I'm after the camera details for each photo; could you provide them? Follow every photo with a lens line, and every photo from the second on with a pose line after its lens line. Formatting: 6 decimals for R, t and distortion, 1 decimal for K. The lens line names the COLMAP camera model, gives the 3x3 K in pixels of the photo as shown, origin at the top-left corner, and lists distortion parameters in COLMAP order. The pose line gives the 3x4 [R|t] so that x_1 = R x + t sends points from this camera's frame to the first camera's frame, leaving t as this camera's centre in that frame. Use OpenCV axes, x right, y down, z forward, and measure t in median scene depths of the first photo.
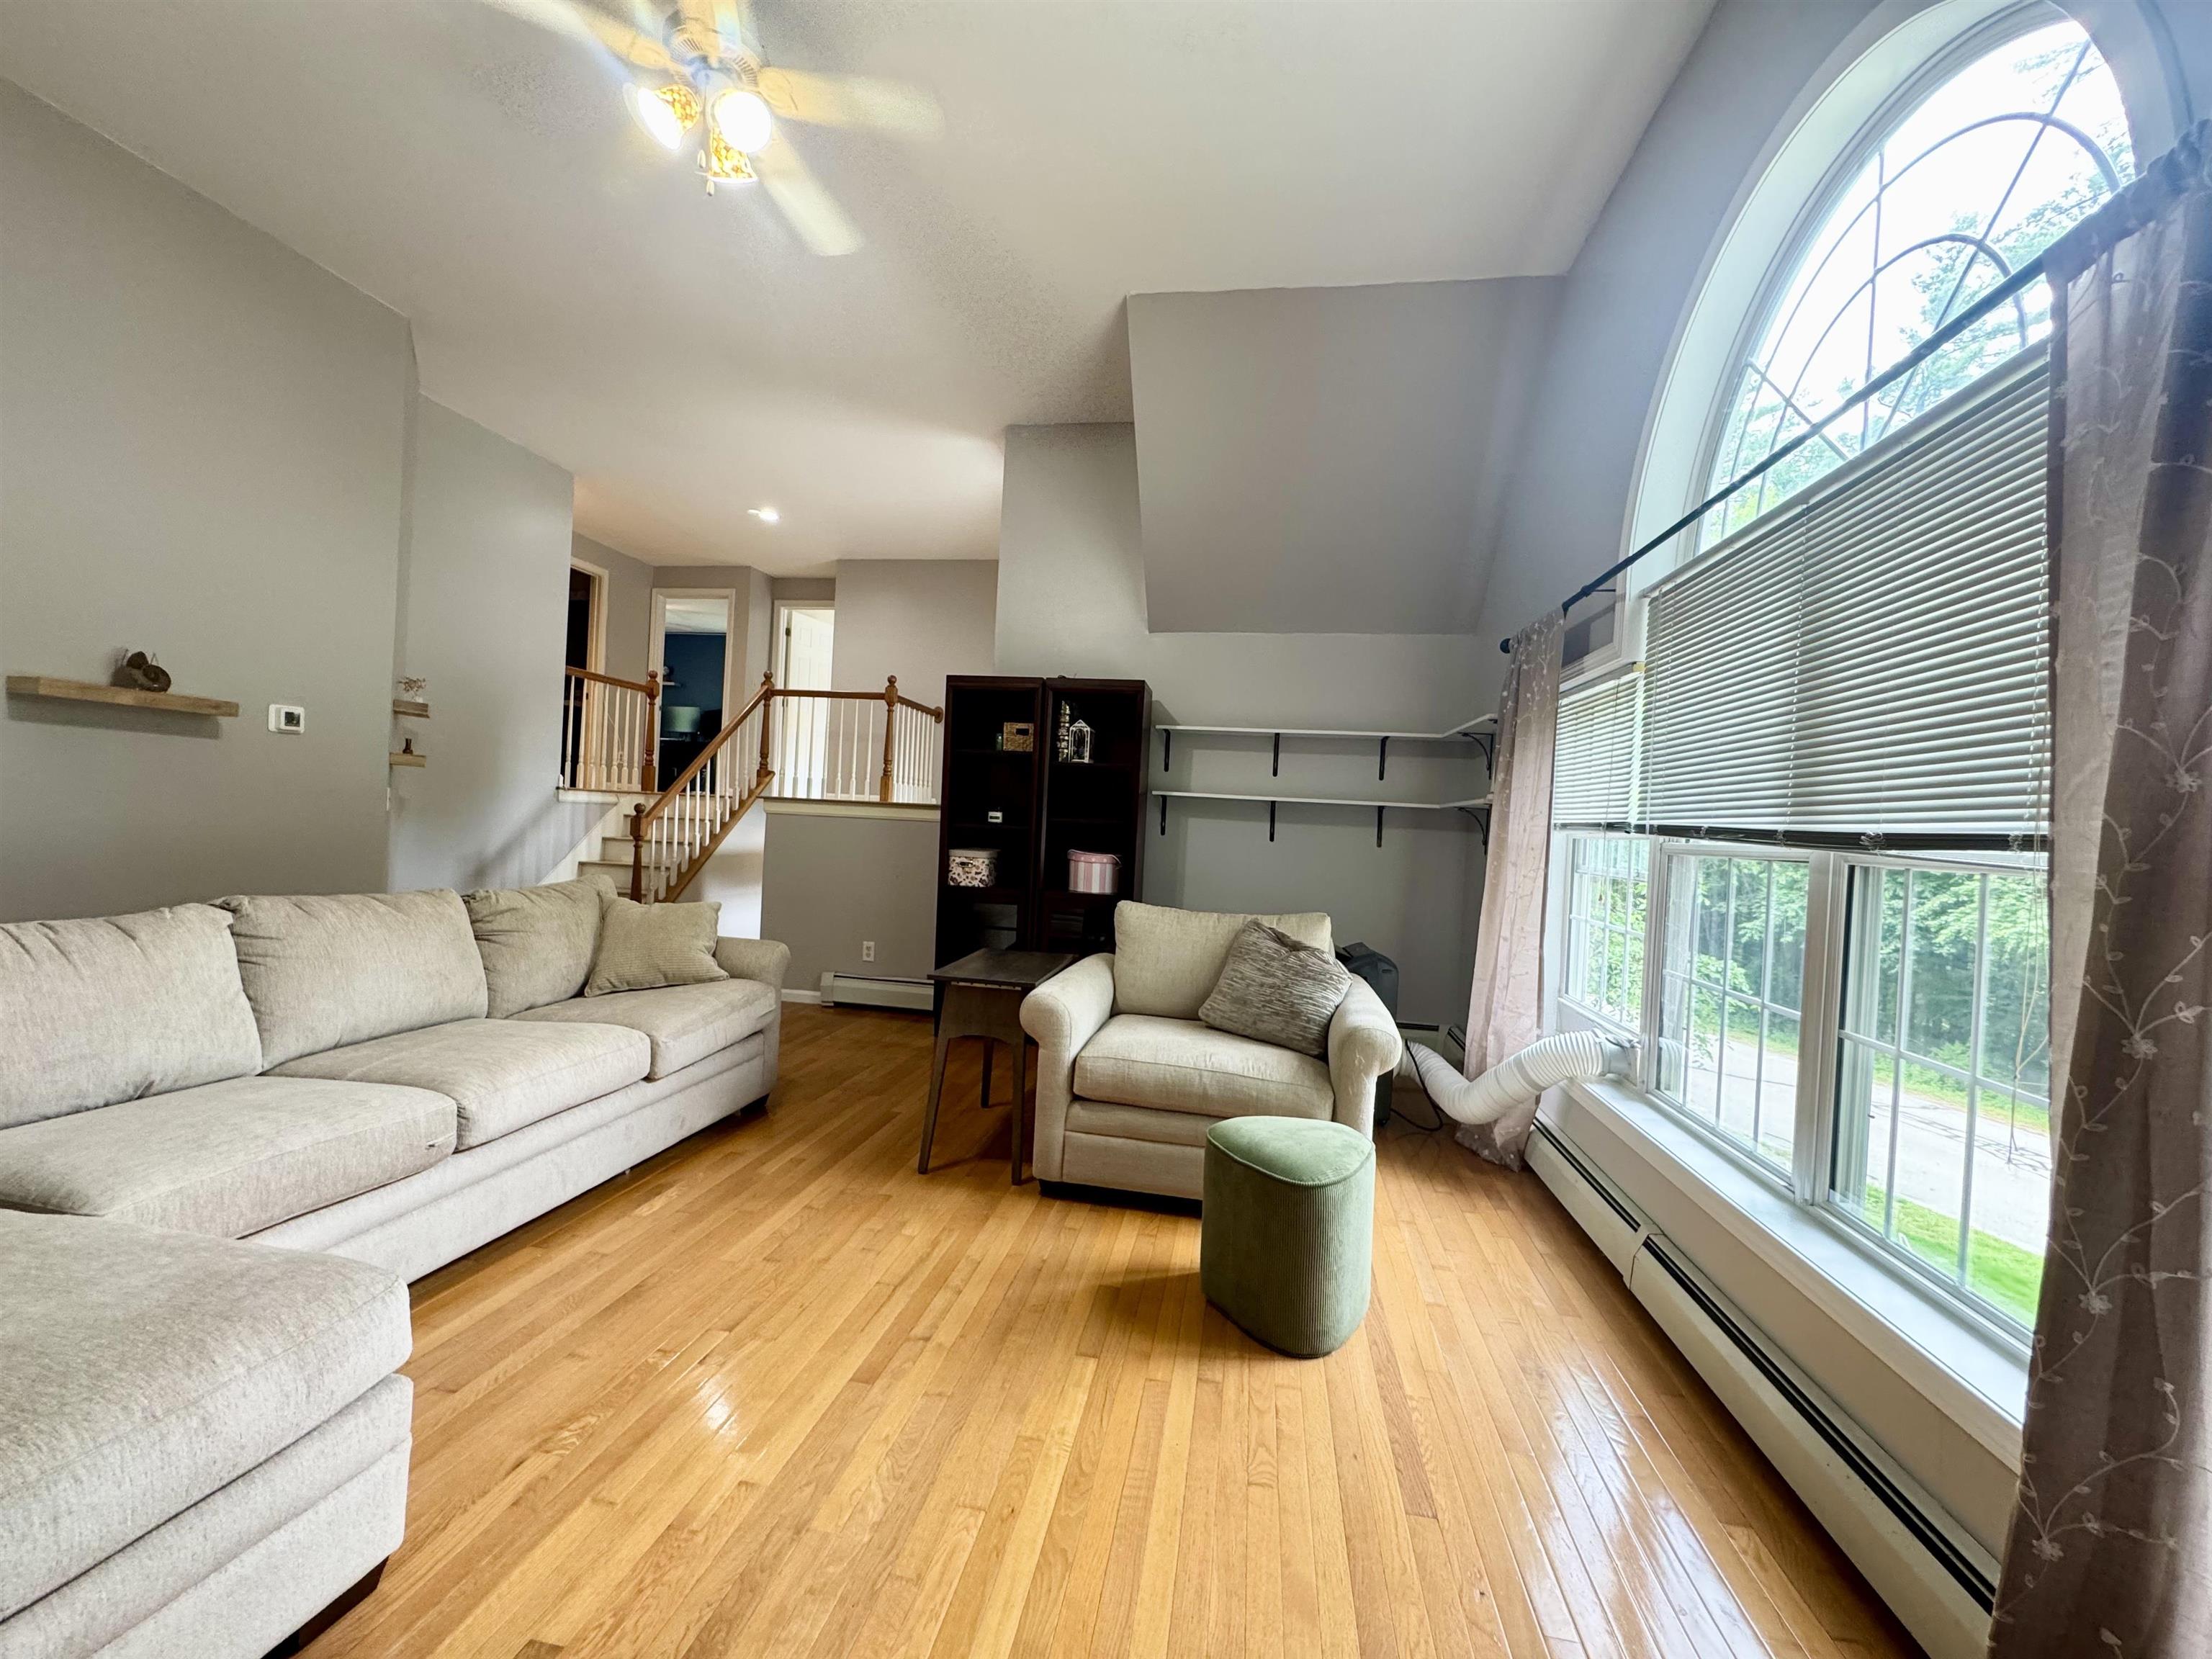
lens RADIAL K [[885.5, 0, 1106.0], [0, 885.5, 829.5], [0, 0, 1]] dist [-0.001483, 0.000007]
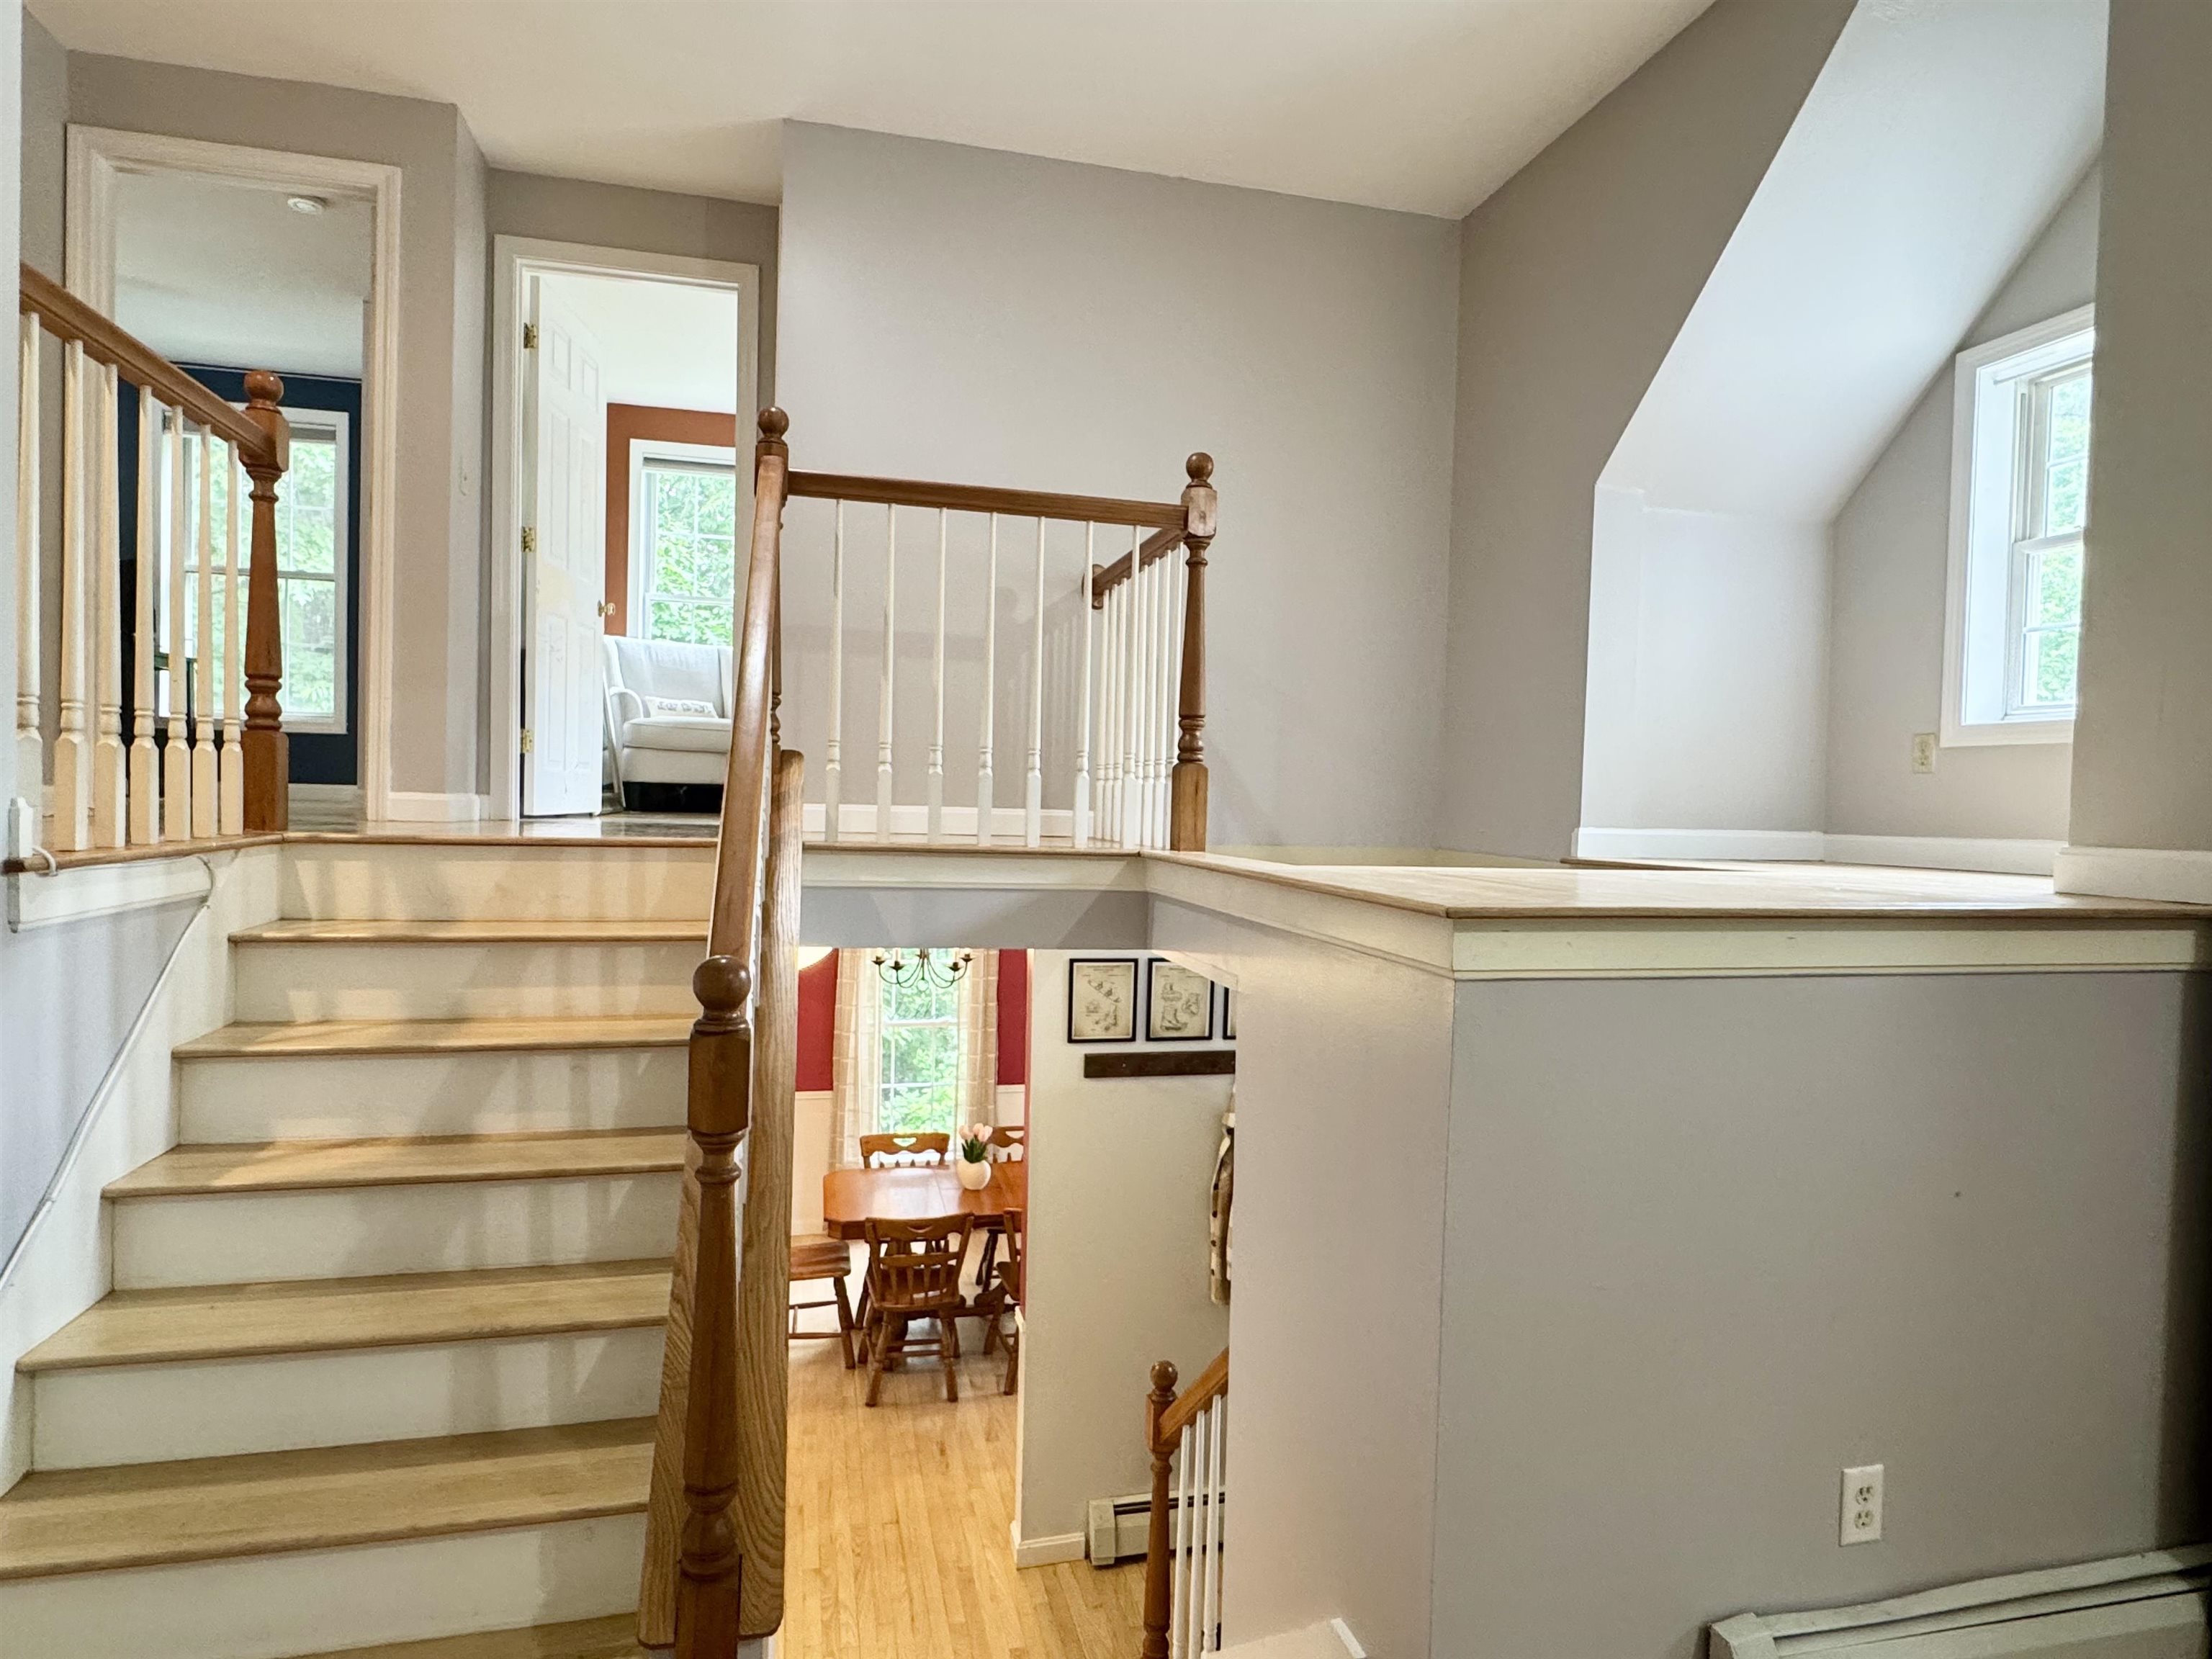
lens RADIAL K [[1233.7, 0, 1106.0], [0, 1233.7, 829.5], [0, 0, 1]] dist [-0.002577, -0.000645]
pose [[0.917081, -0.036502, 0.397025, -0.458666], [0.021939, 0.998912, 0.041162, -0.055763], [-0.398096, -0.029039, 0.916884, 0.592700]]
